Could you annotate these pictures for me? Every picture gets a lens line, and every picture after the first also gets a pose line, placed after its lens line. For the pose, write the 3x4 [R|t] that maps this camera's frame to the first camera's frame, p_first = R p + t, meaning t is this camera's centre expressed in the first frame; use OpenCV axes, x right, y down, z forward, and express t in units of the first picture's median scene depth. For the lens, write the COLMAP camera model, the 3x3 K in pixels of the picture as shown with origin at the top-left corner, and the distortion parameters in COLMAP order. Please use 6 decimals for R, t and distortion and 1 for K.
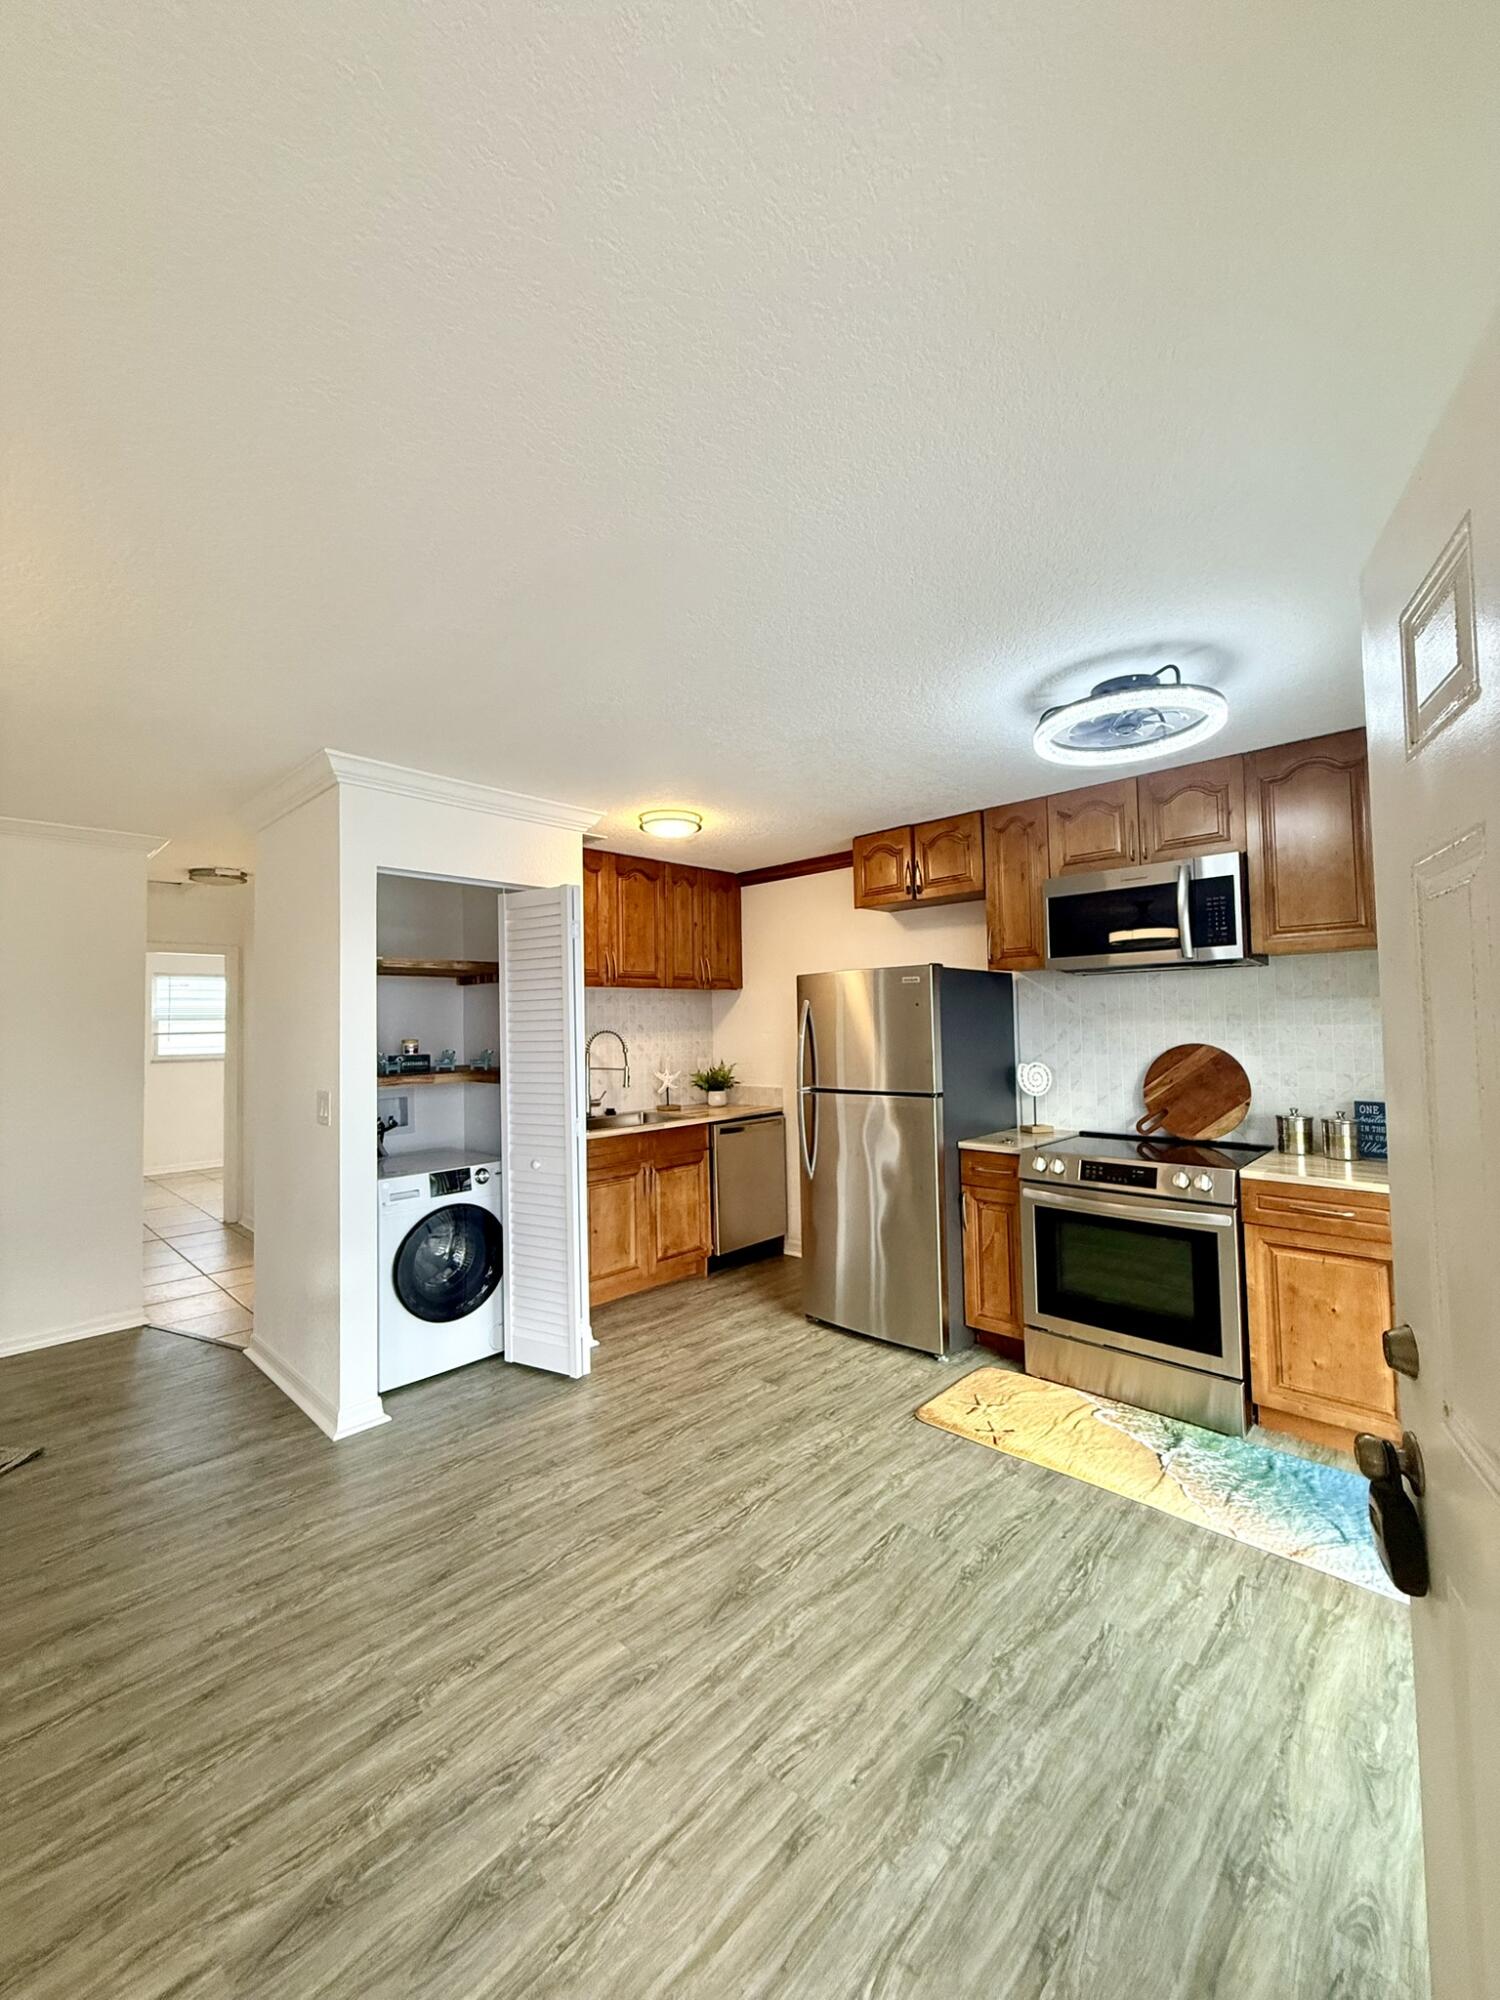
lens RADIAL K [[795.8, 0, 750.2], [0, 795.8, 993.4], [0, 0, 1]] dist [-0.001964, 0.000945]
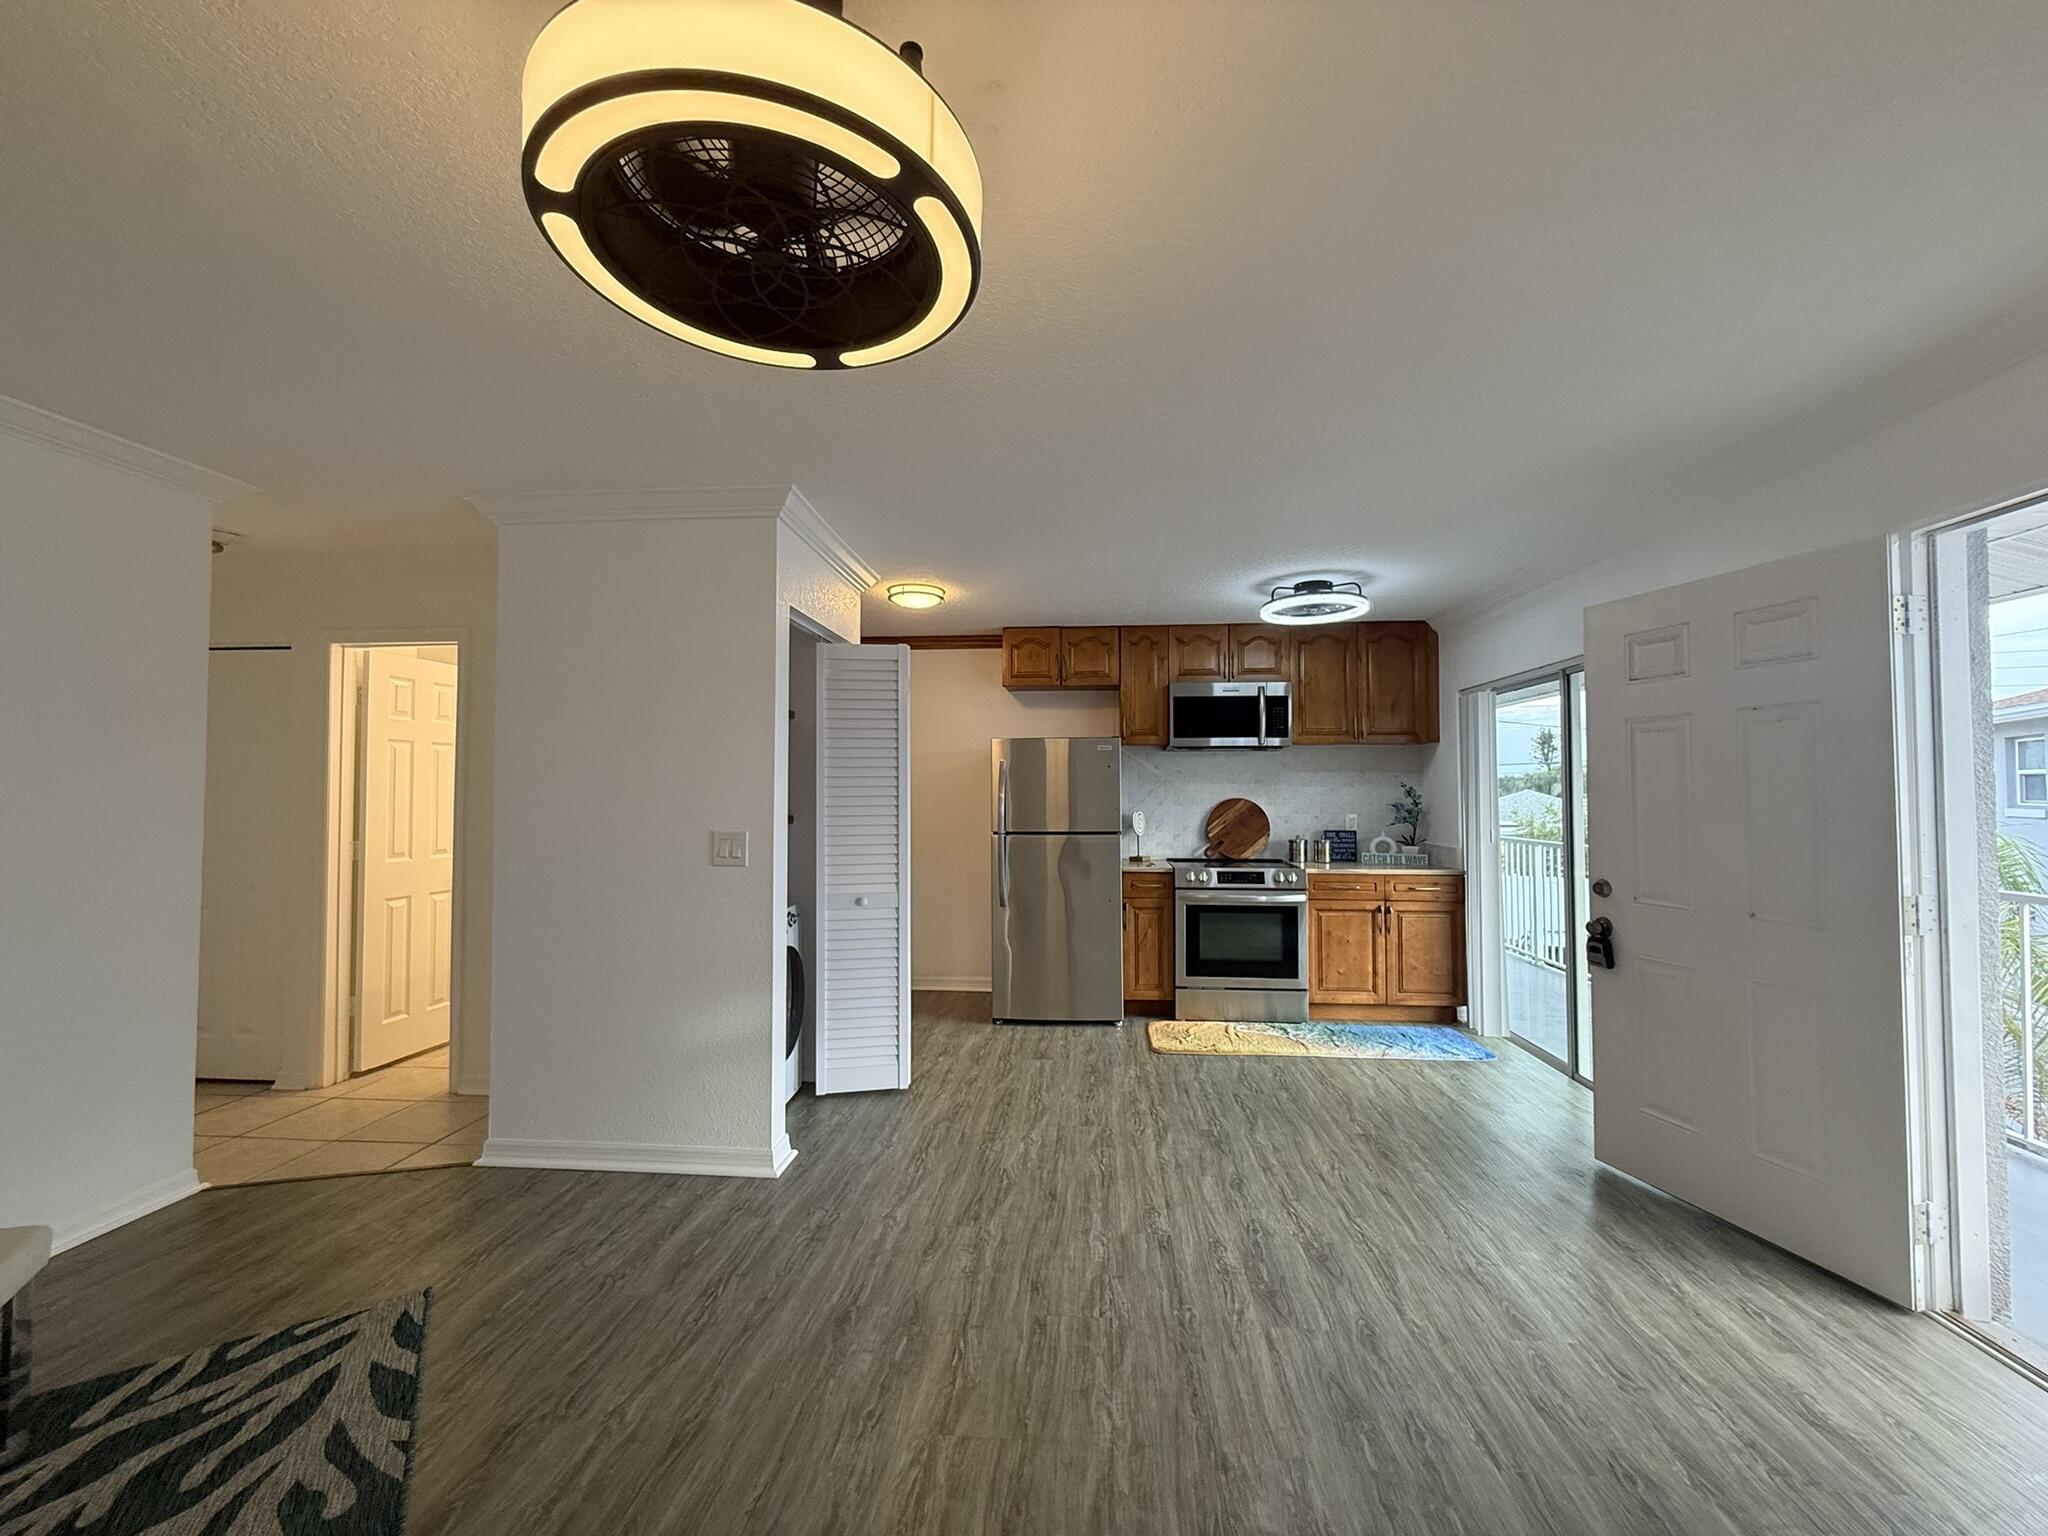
lens RADIAL K [[814.9, 0, 1031.4], [0, 814.9, 772.0], [0, 0, 1]] dist [-0.001964, 0.000945]
pose [[0.773999, 0.034516, 0.632245, -0.792627], [-0.038780, 0.999223, -0.007076, 0.040125], [-0.631998, -0.019042, 0.774736, 0.011955]]
